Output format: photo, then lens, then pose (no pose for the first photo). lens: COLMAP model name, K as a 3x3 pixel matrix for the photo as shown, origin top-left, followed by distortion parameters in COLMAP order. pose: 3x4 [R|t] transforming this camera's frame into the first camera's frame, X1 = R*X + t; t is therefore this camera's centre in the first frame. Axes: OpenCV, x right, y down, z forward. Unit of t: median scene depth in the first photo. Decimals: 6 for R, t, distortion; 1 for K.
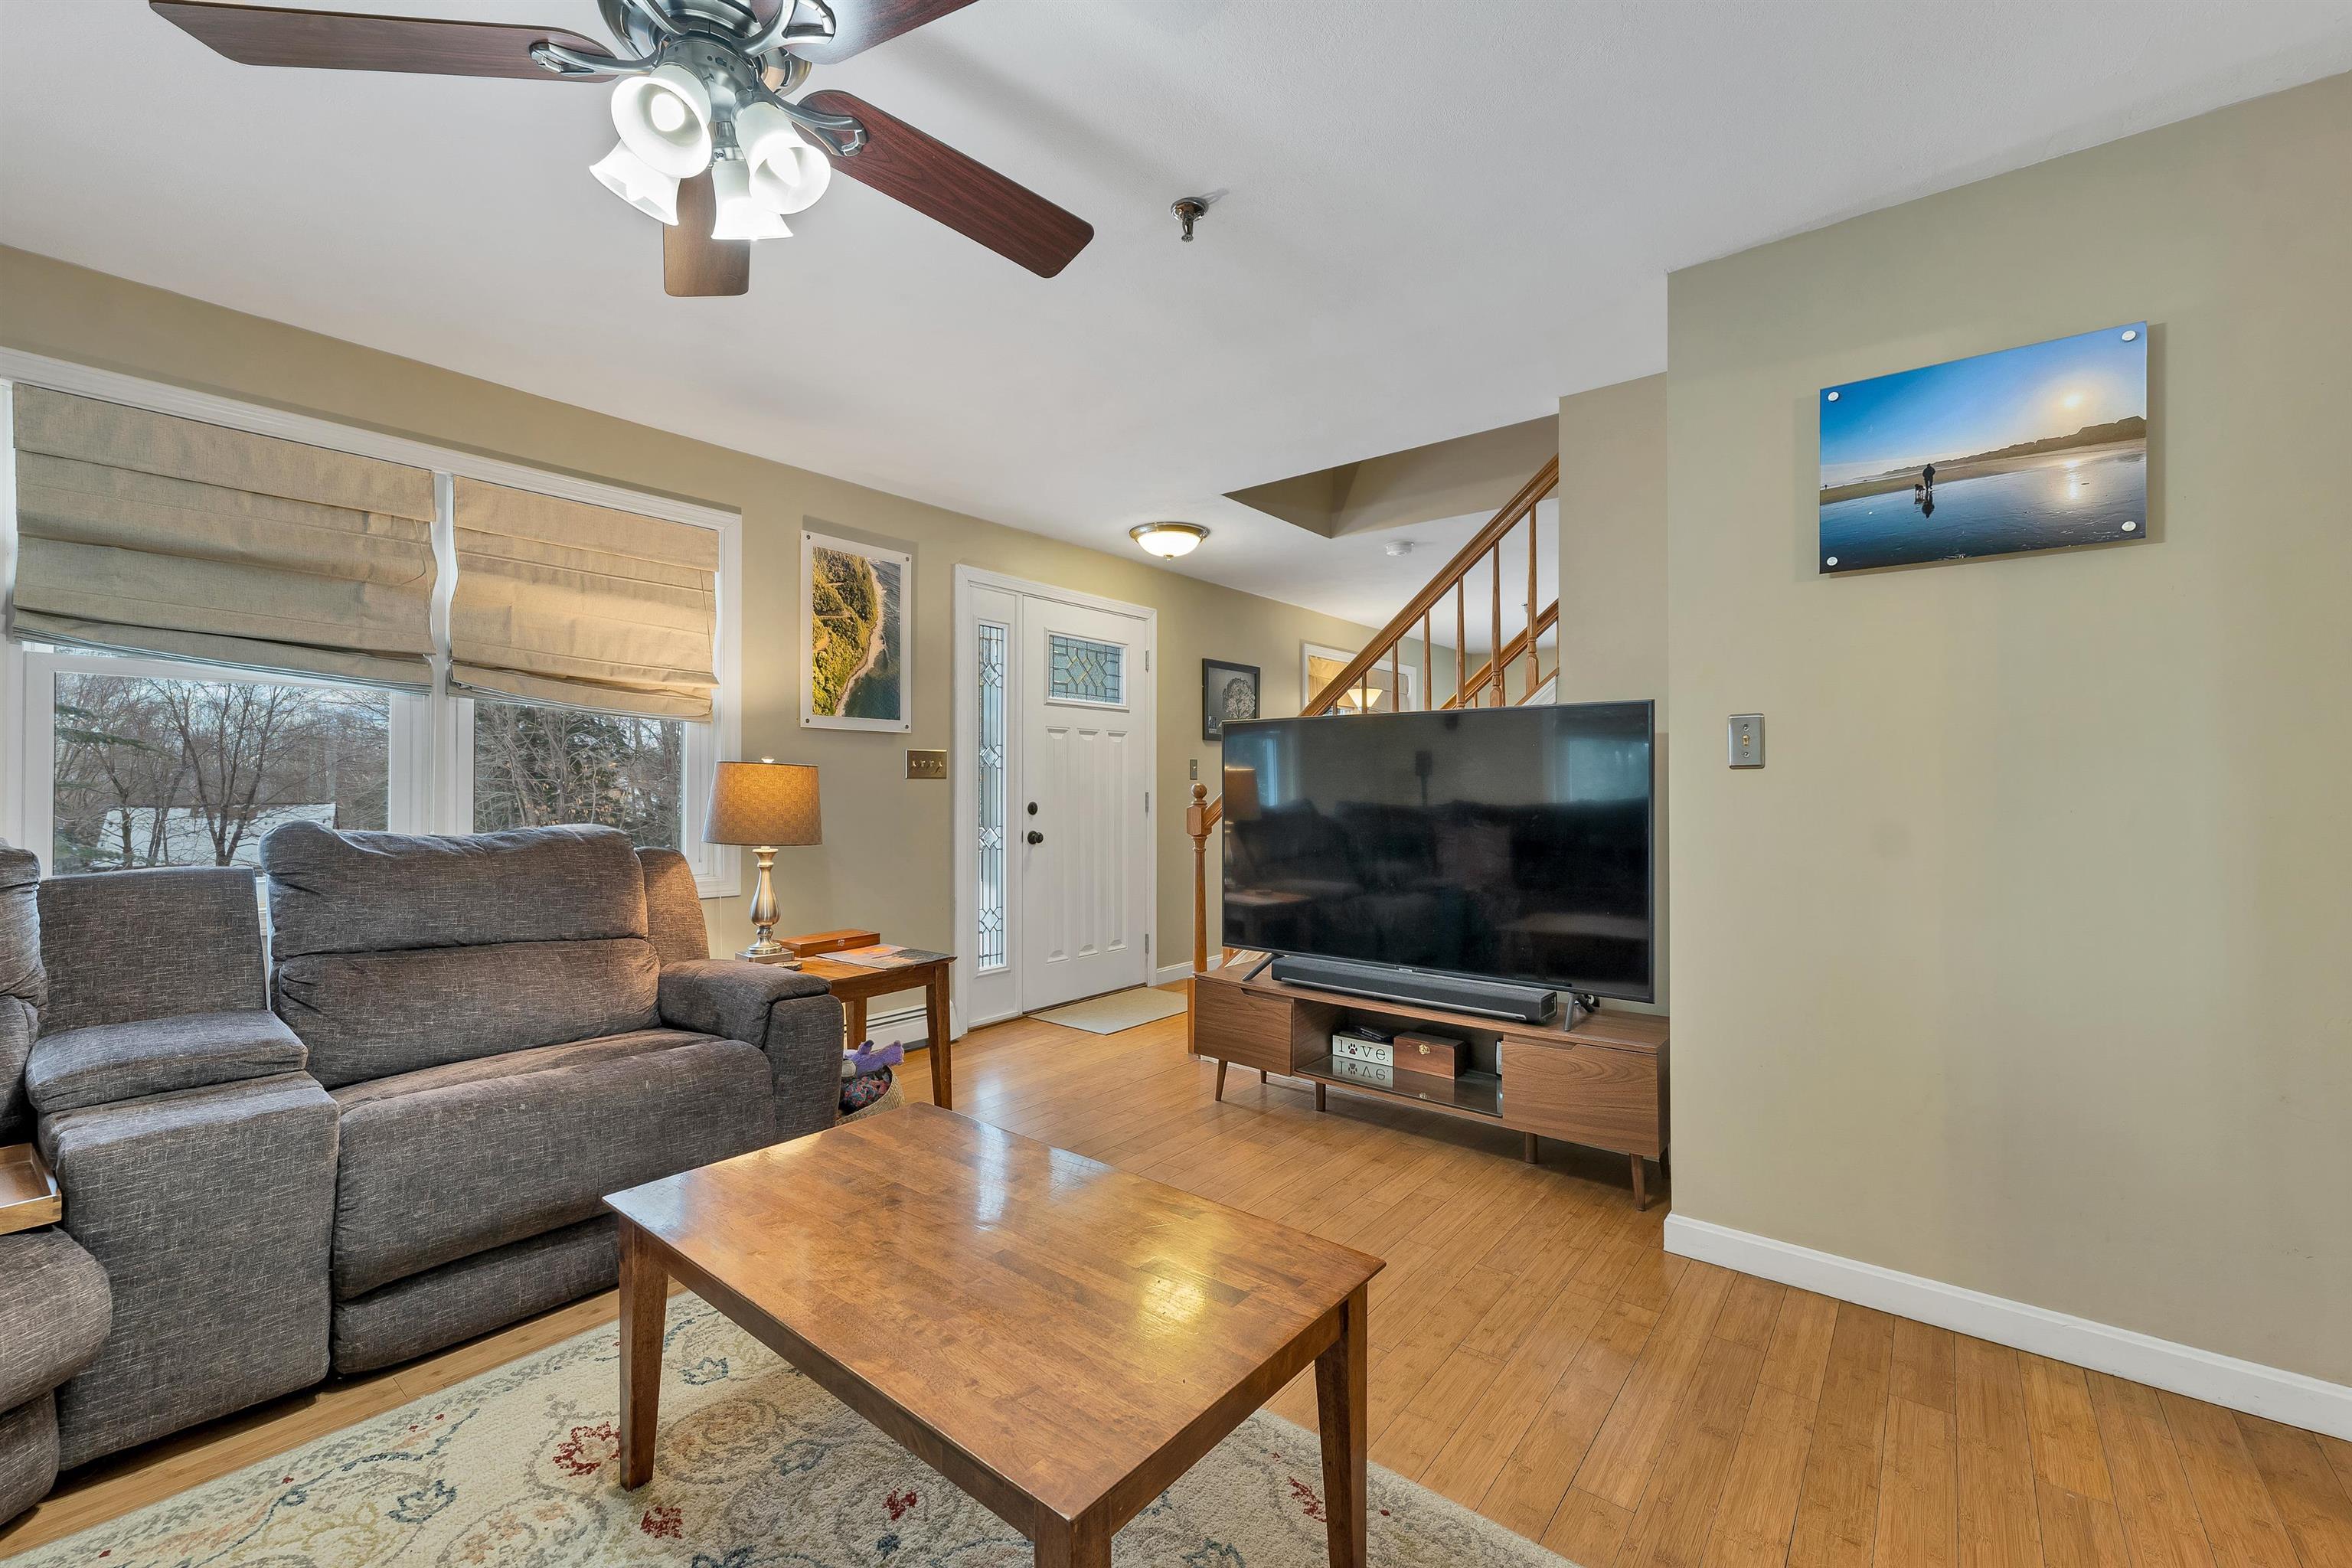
lens RADIAL K [[960.2, 0, 1165.6], [0, 960.2, 783.6], [0, 0, 1]] dist [0.000345, 0.000085]
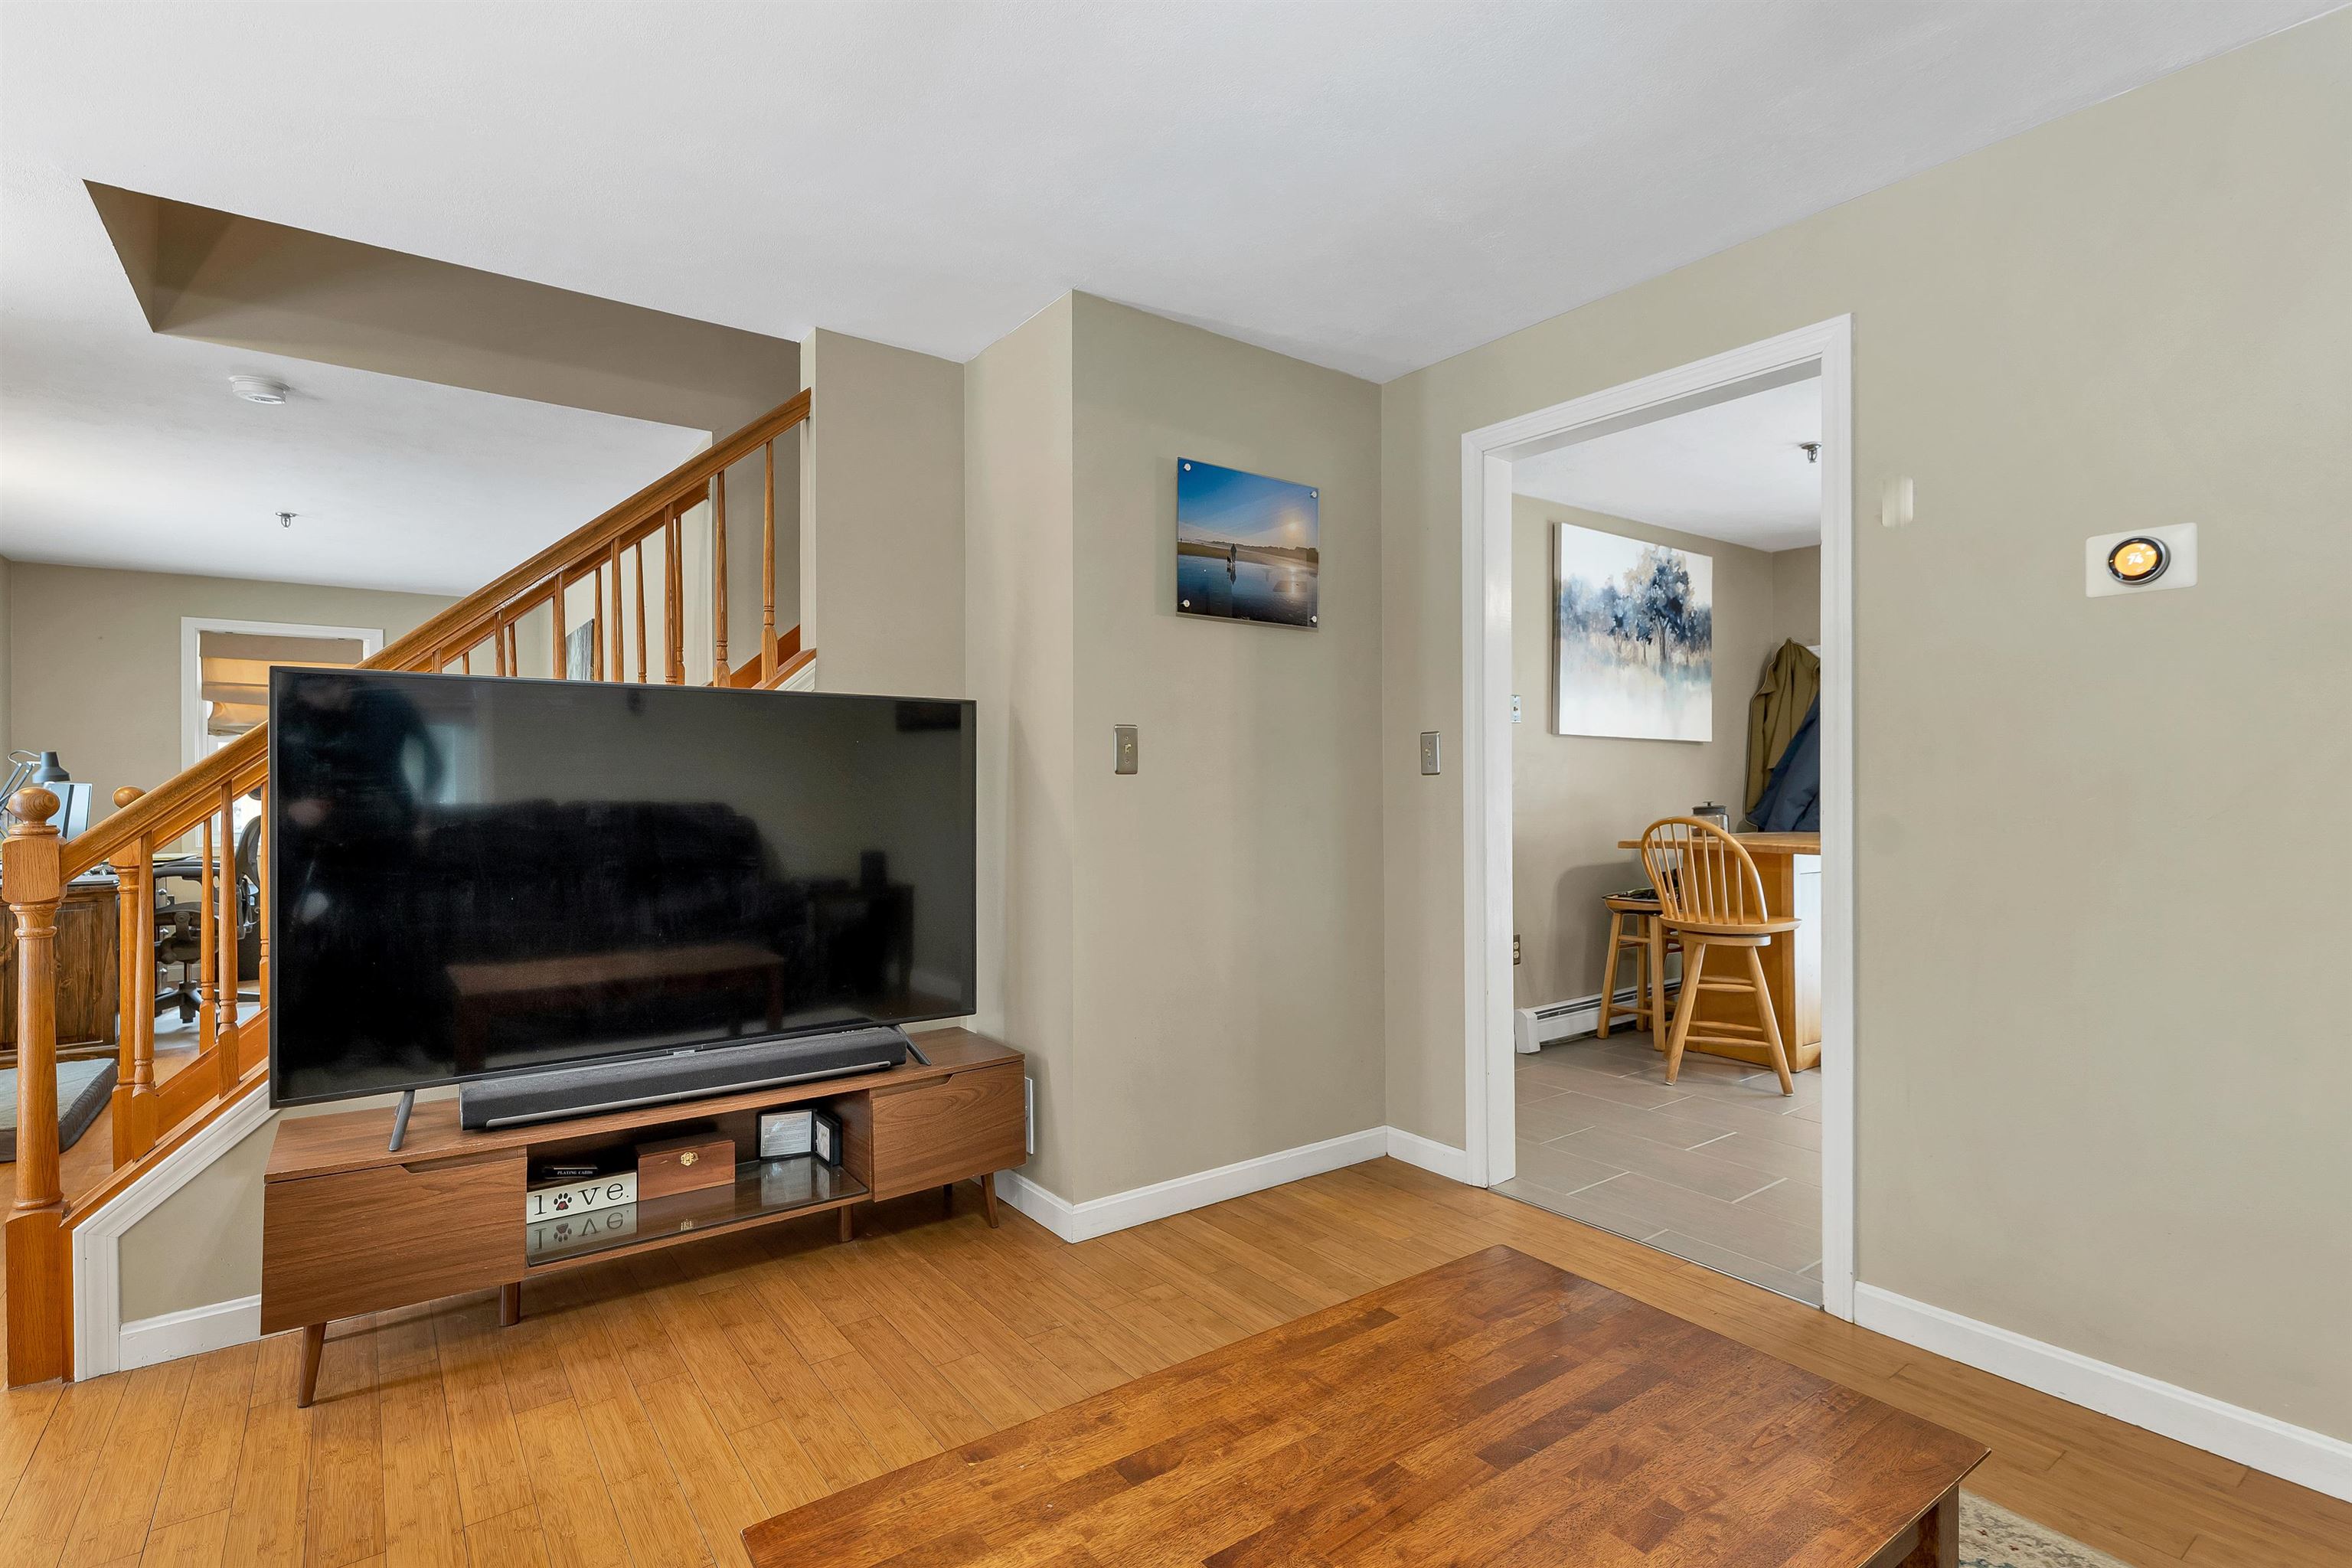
lens RADIAL K [[1114.0, 0, 1176.0], [0, 1114.0, 784.0], [0, 0, 1]] dist [0.000688, -0.000757]
pose [[0.250895, -0.003352, 0.968008, -0.423674], [-0.001220, 0.999992, 0.003779, -0.006050], [-0.968014, -0.002129, 0.250889, 0.419345]]
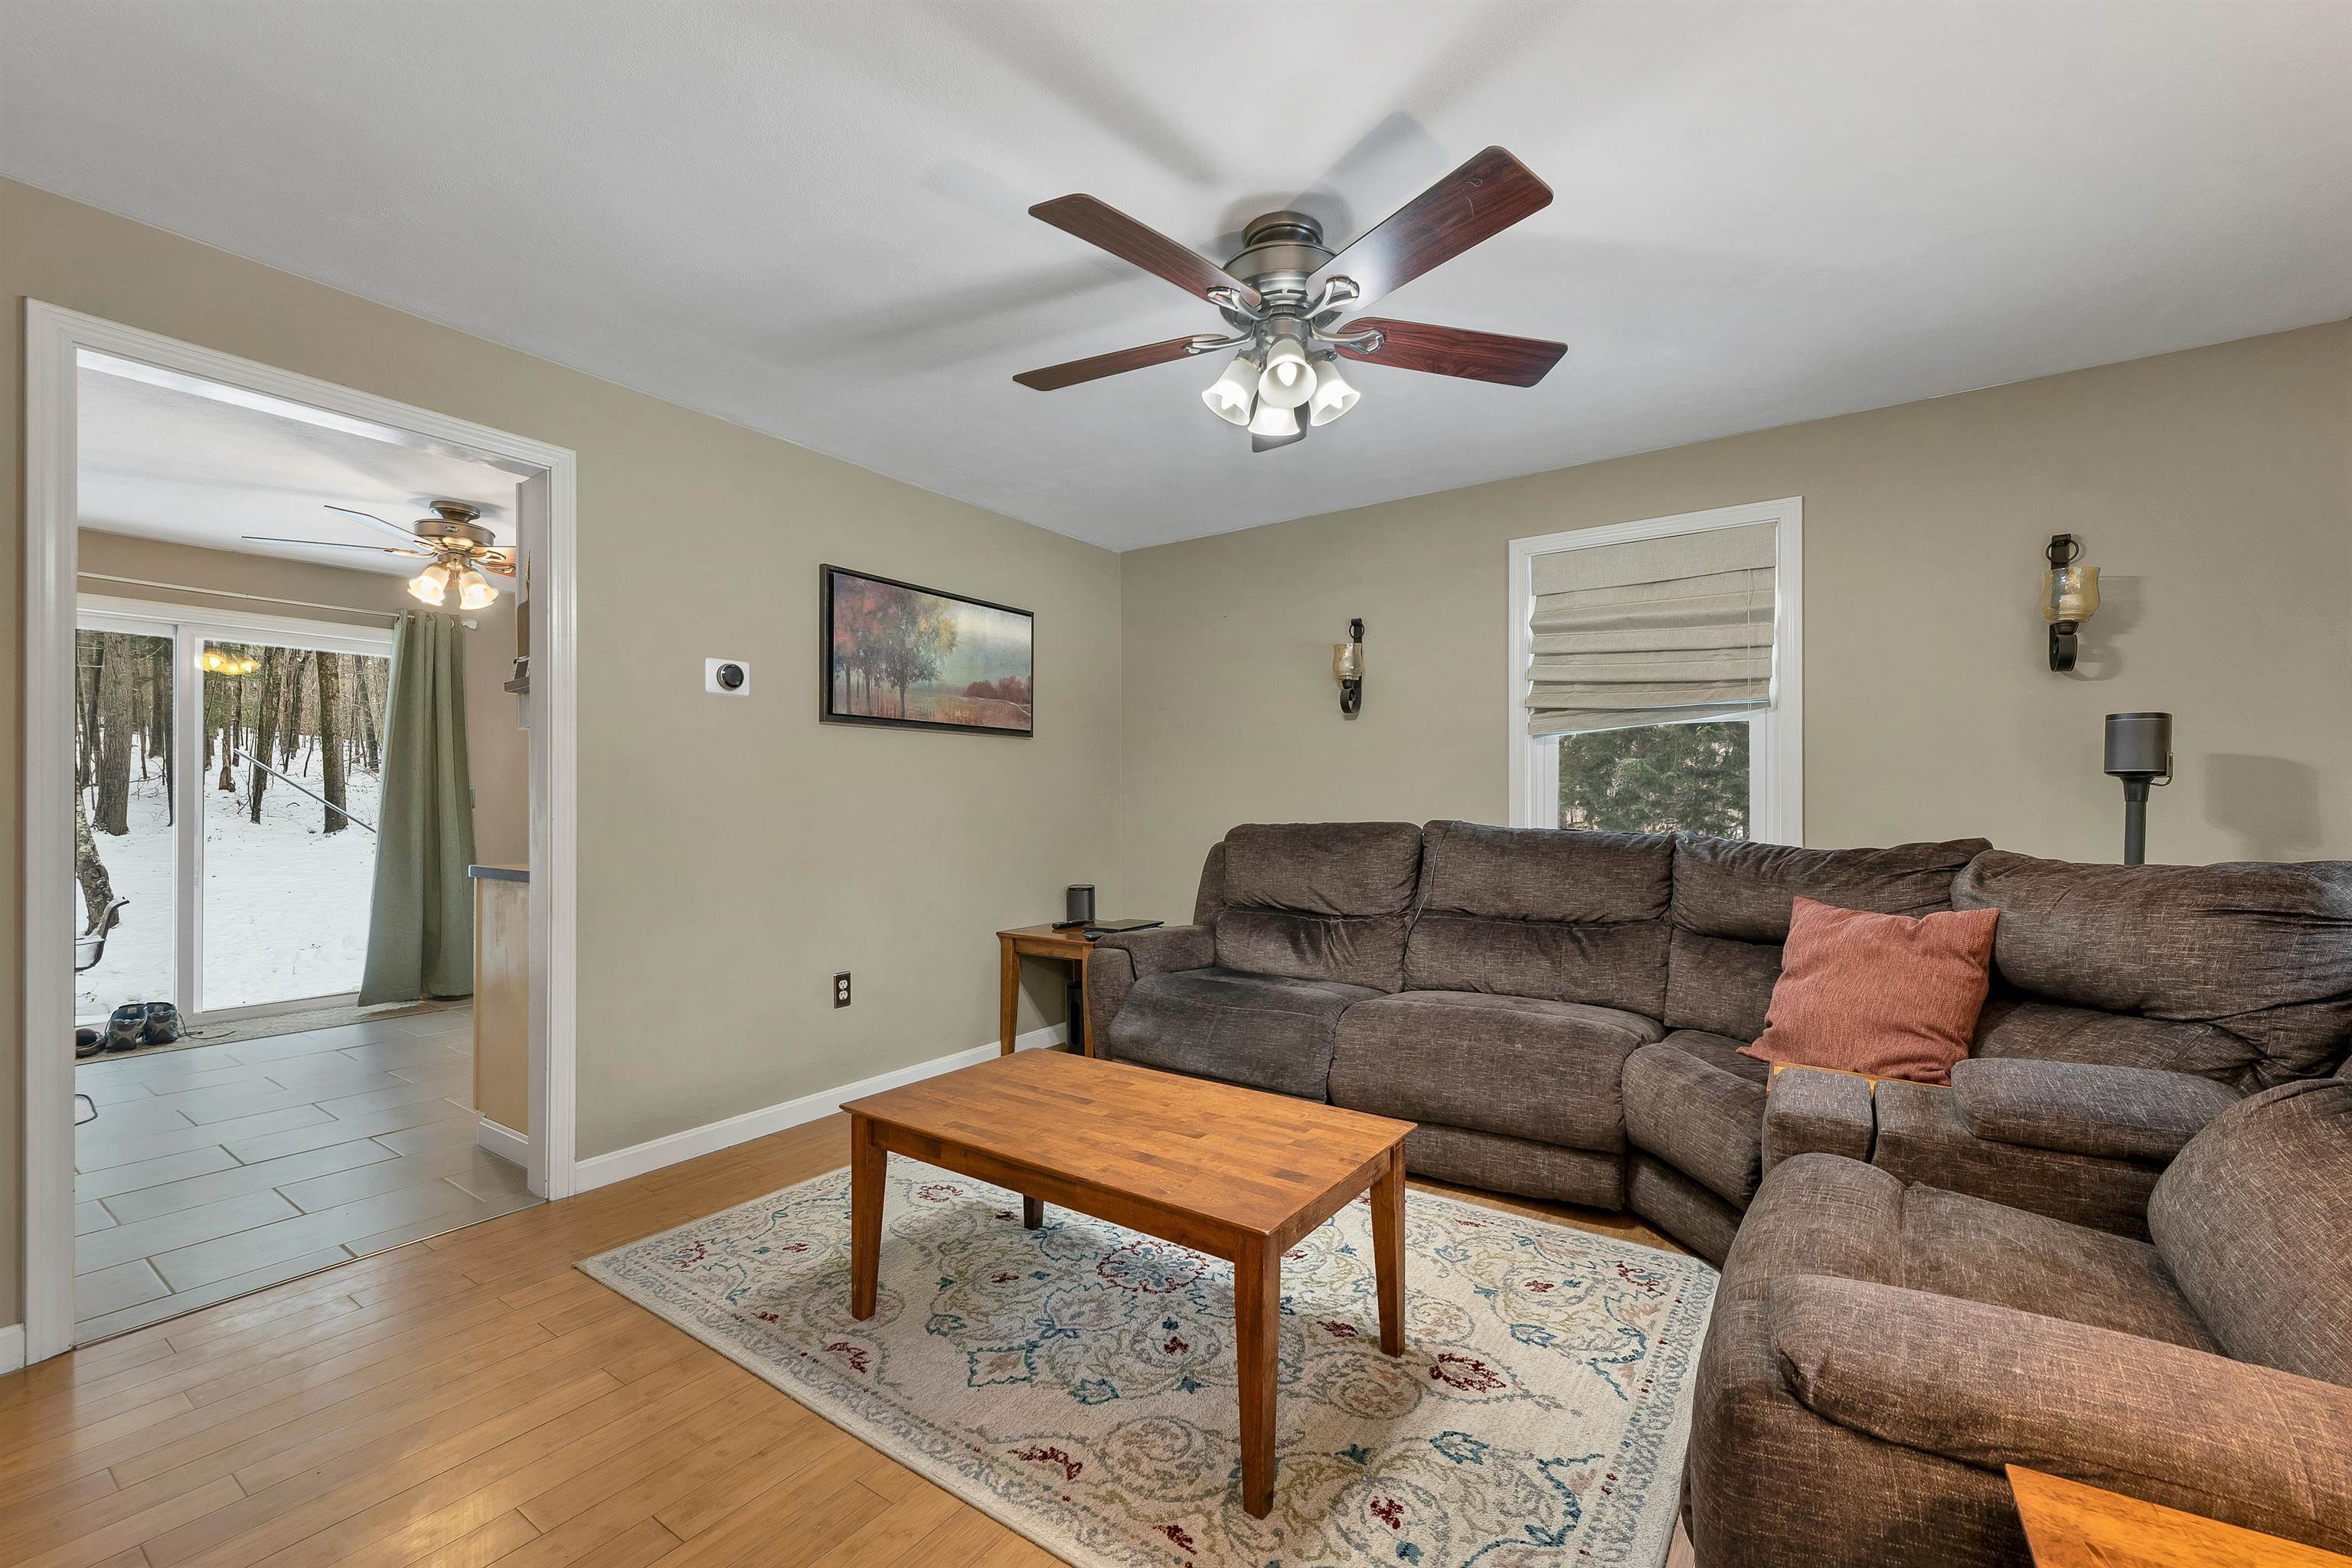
lens RADIAL K [[965.8, 0, 1178.3], [0, 965.8, 794.0], [0, 0, 1]] dist [0.000148, 0.000001]
pose [[-0.996784, 0.000977, -0.080135, -0.079282], [0.001850, 0.999940, -0.010818, 0.003312], [0.080119, -0.010932, -0.996725, 1.057984]]
